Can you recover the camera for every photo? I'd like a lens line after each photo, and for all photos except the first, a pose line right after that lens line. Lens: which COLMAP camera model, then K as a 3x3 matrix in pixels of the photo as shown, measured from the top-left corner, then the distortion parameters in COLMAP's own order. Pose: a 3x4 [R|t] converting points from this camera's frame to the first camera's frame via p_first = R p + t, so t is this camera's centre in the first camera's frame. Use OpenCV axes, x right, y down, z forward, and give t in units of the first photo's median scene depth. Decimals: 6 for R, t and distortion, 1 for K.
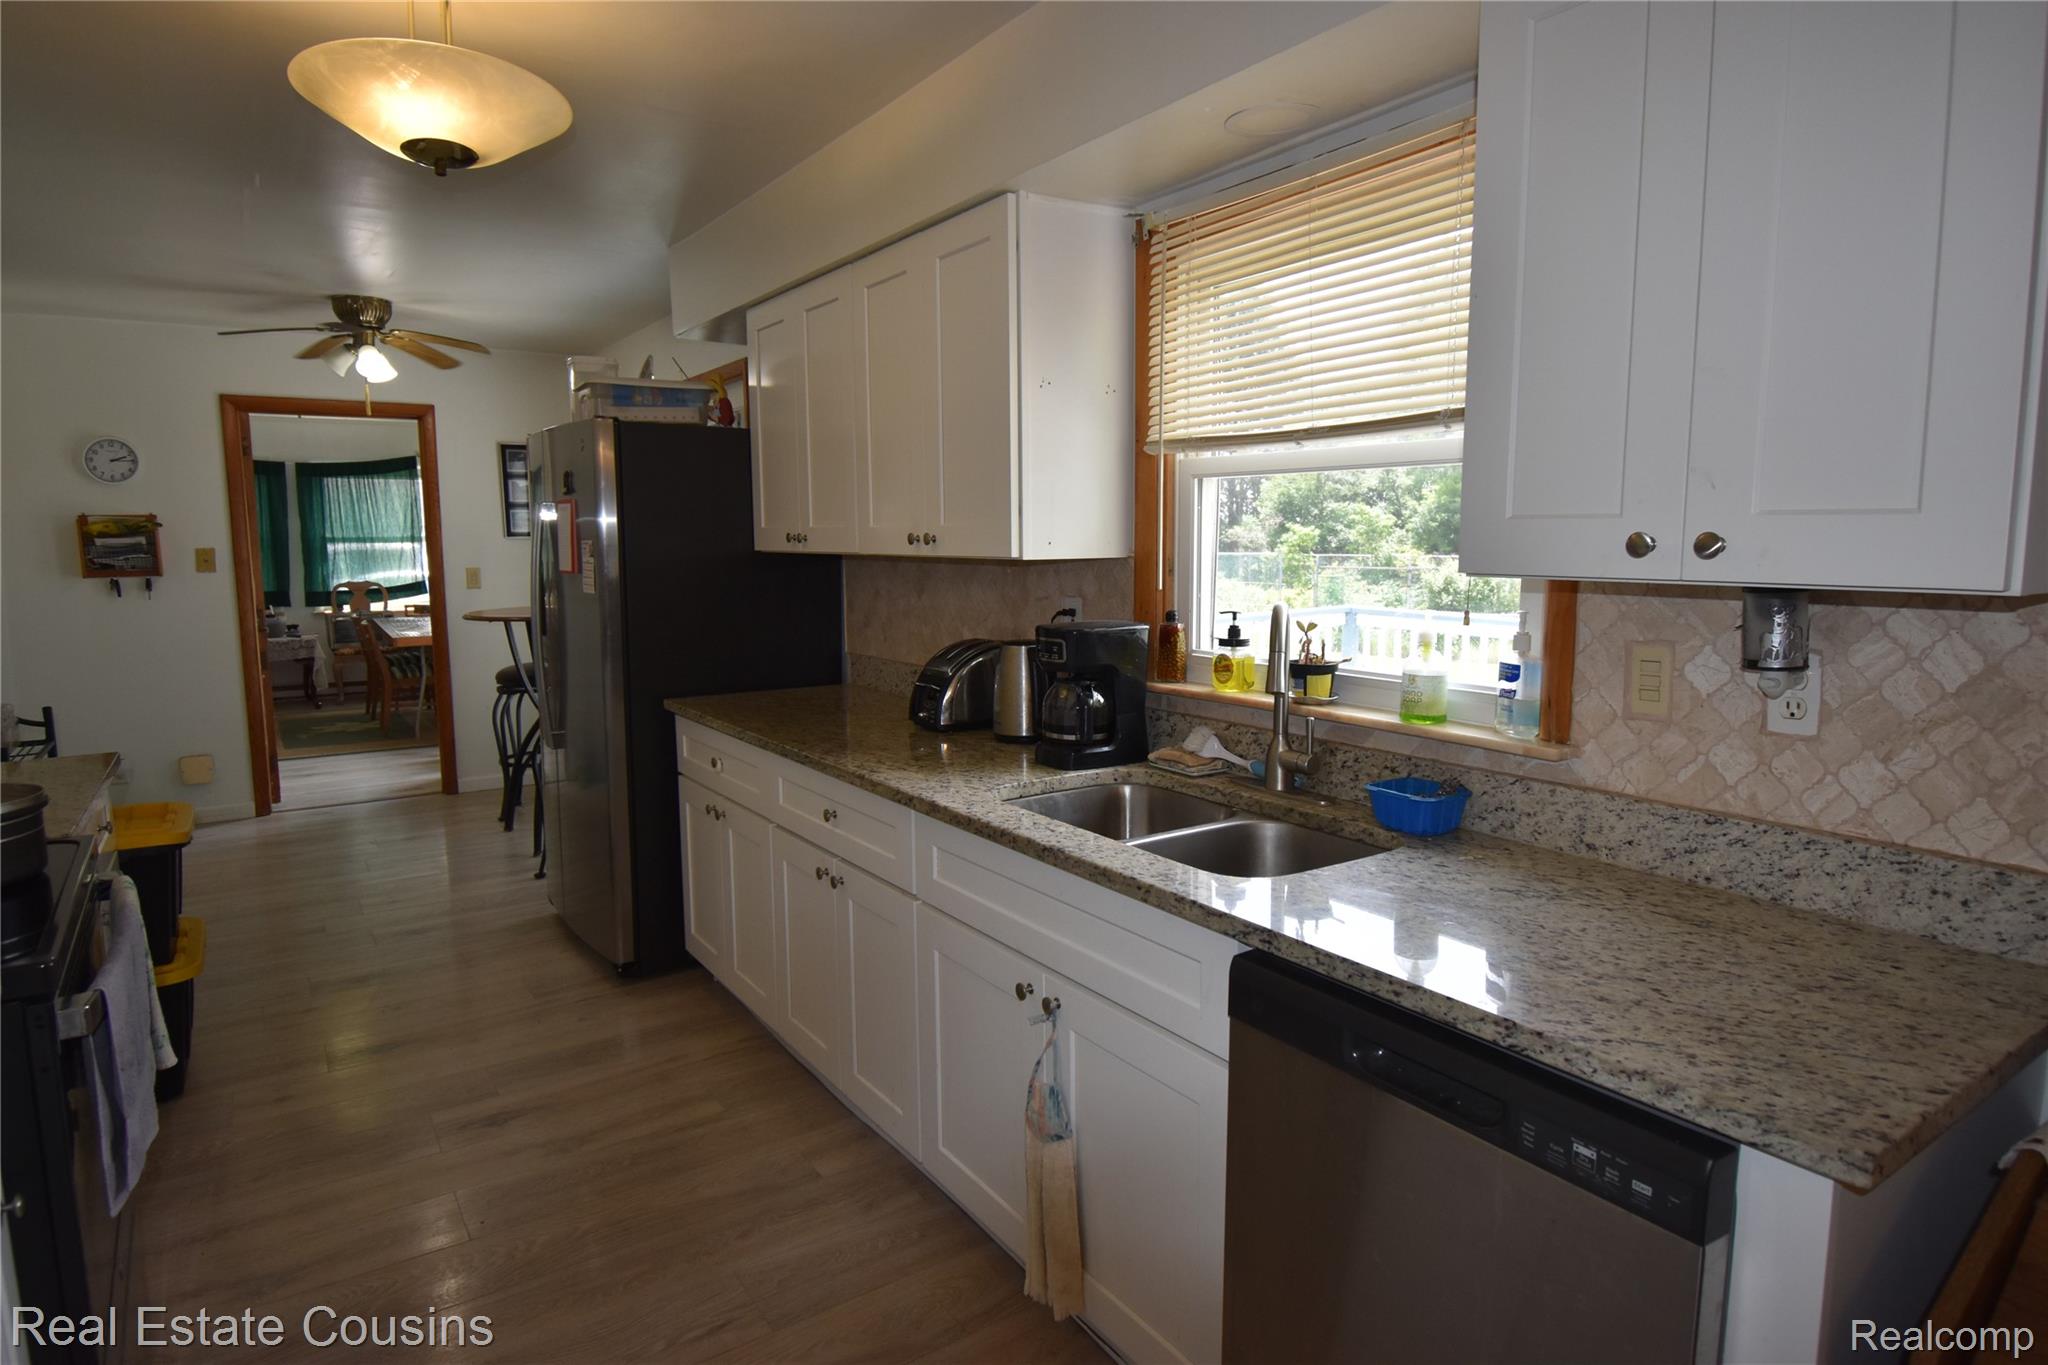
lens RADIAL K [[1142.5, 0, 1024.0], [0, 1142.5, 682.5], [0, 0, 1]] dist [0.000512, -0.014665]
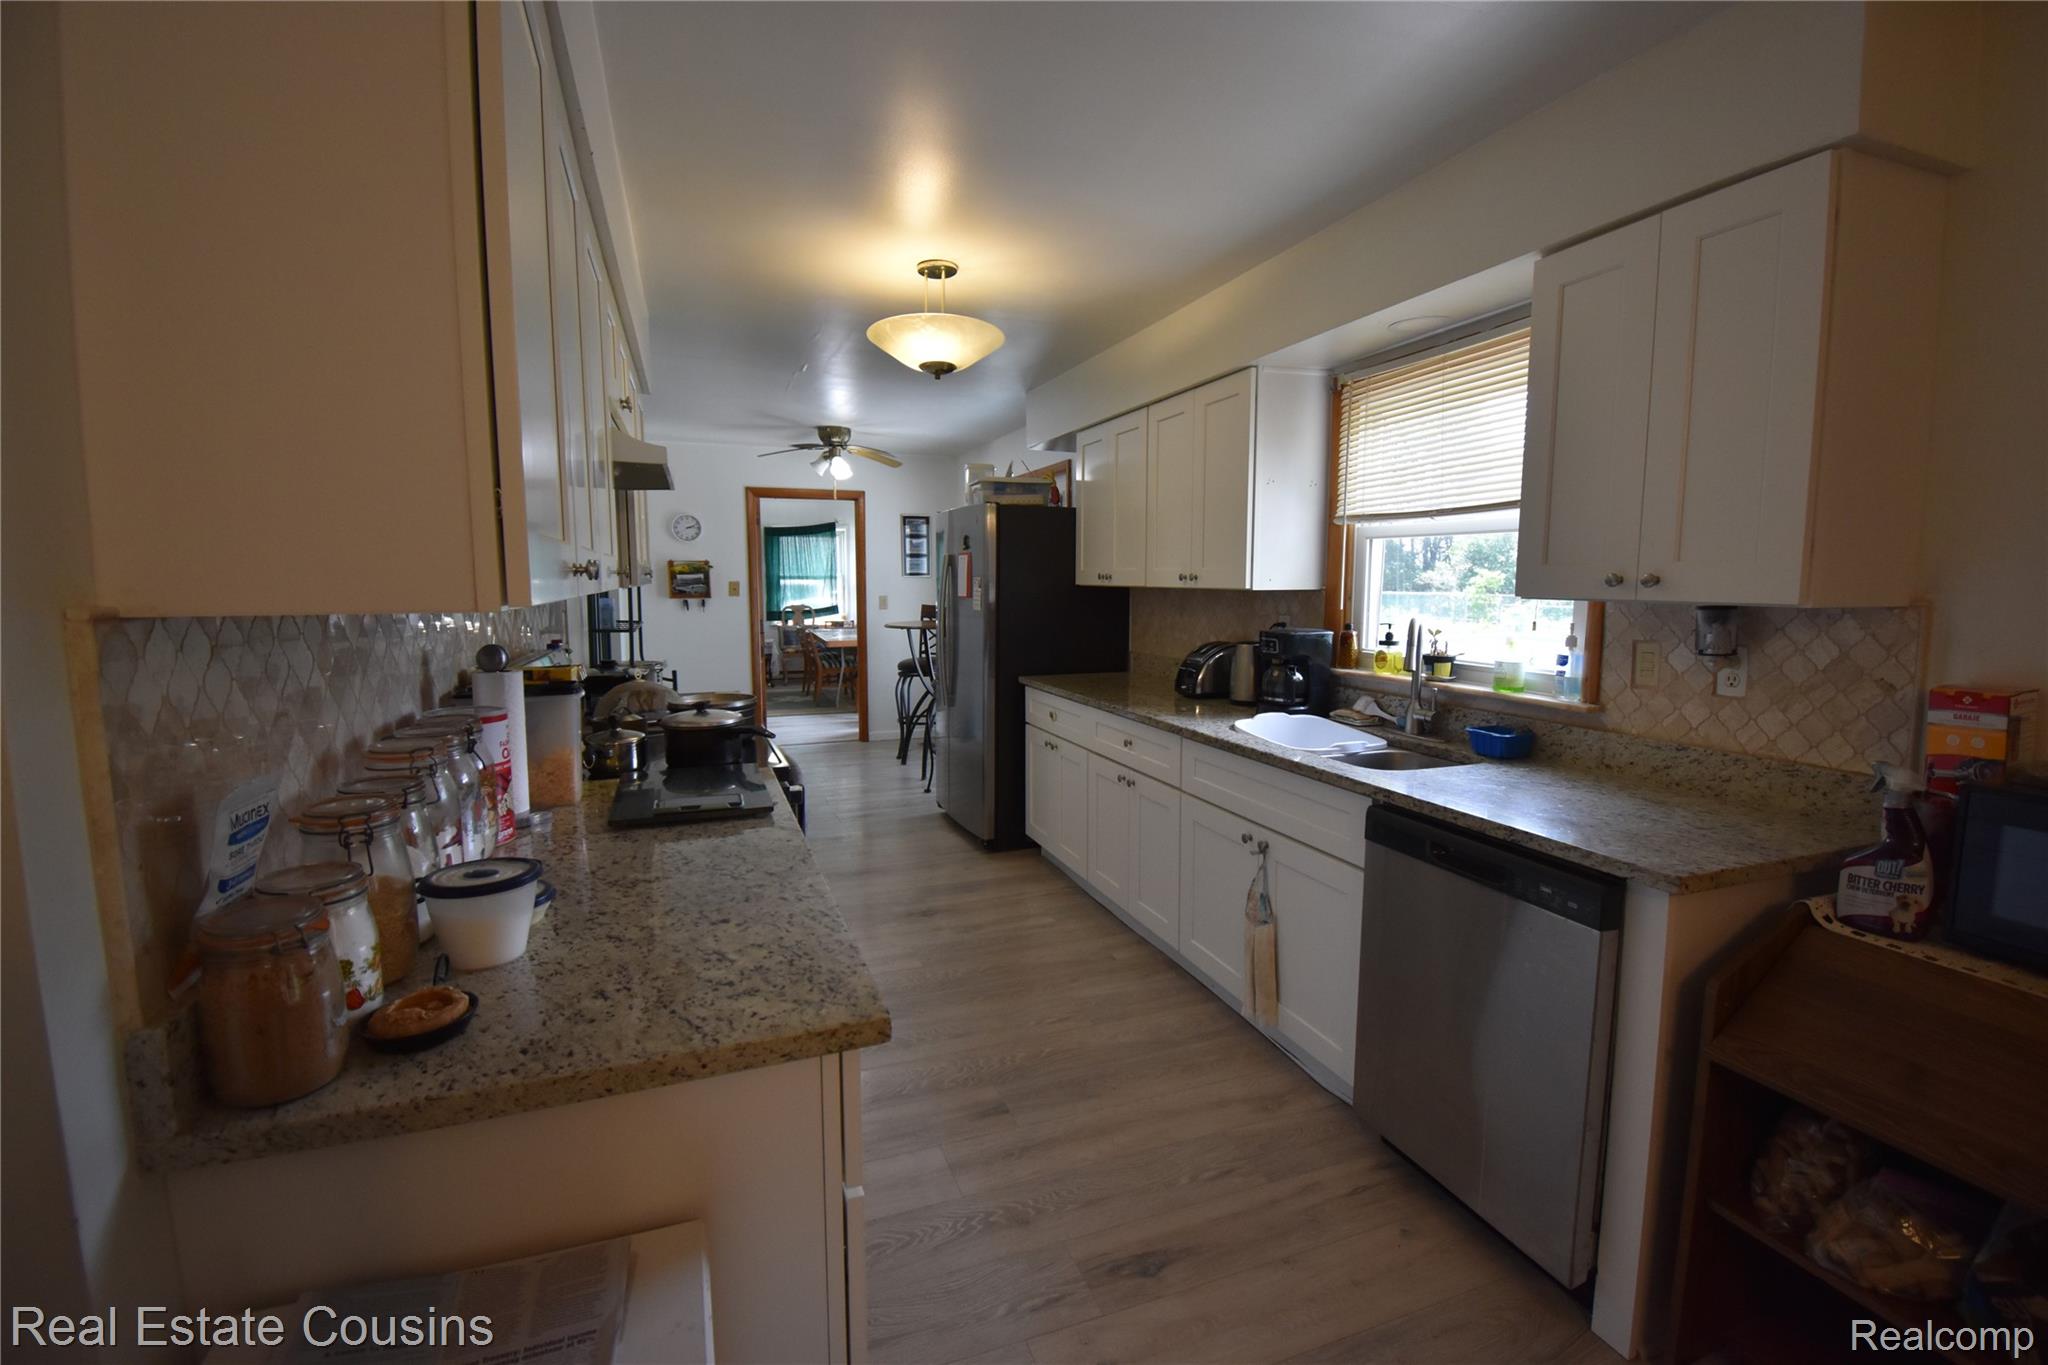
lens RADIAL K [[891.2, 0, 1034.9], [0, 891.2, 681.9], [0, 0, 1]] dist [0.014733, -0.026591]
pose [[0.973230, 0.031590, -0.227651, -0.009559], [-0.034153, 0.999390, -0.007329, 0.042210], [0.227281, 0.014907, 0.973715, -0.298915]]
